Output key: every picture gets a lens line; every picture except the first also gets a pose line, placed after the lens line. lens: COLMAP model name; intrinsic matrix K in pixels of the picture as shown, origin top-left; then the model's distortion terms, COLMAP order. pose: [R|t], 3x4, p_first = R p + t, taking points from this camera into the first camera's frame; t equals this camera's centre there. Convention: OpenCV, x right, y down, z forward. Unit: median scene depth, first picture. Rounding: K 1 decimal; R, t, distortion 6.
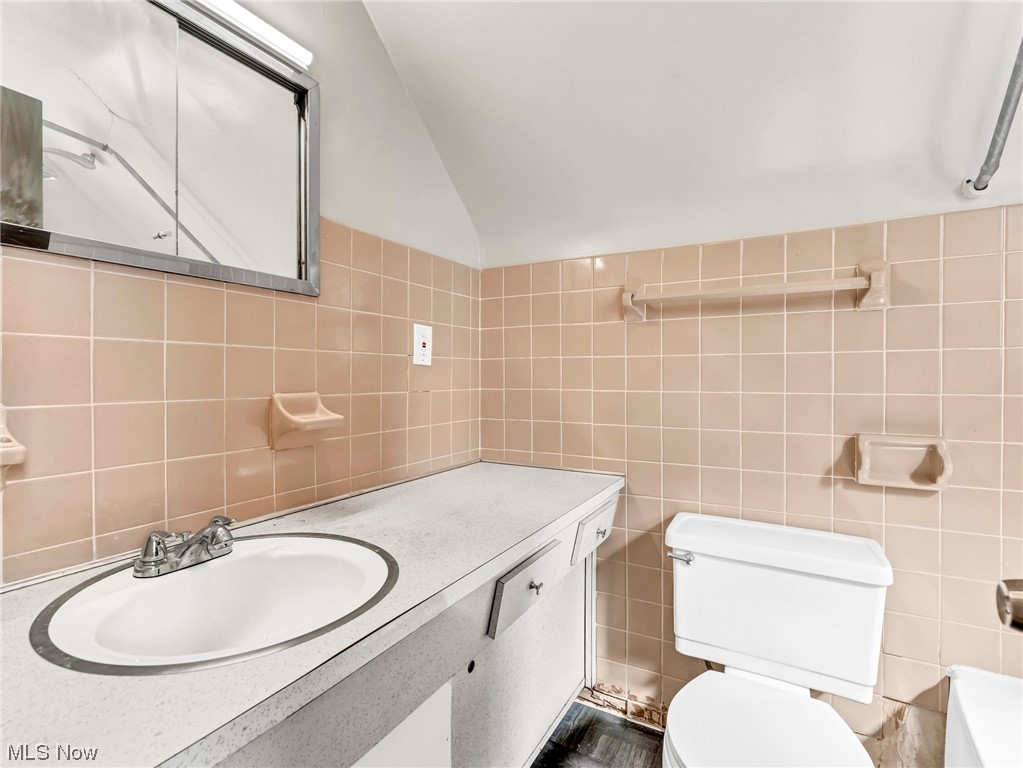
lens RADIAL K [[468.9, 0, 509.0], [0, 468.9, 385.4], [0, 0, 1]] dist [0.001691, 0.000336]
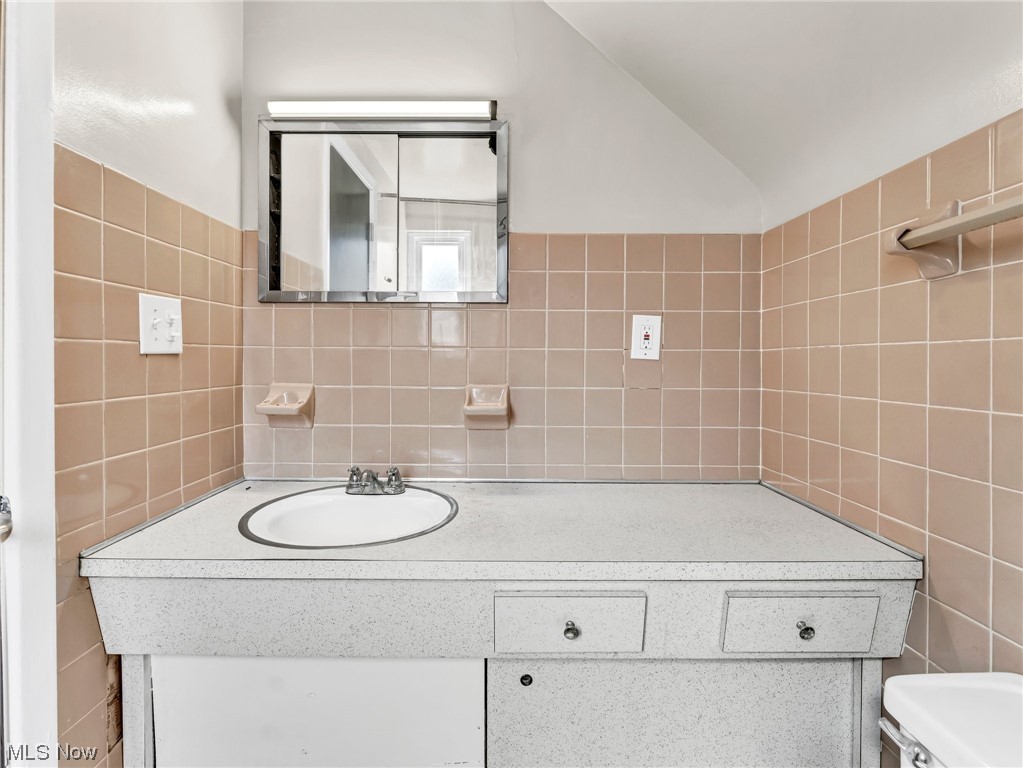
lens RADIAL K [[477.2, 0, 511.5], [0, 477.2, 369.4], [0, 0, 1]] dist [-0.000632, -0.000100]
pose [[0.530740, 0.014605, -0.847409, 0.477746], [-0.024512, 0.999698, 0.001878, -0.020032], [0.847180, 0.019775, 0.530938, 0.301491]]
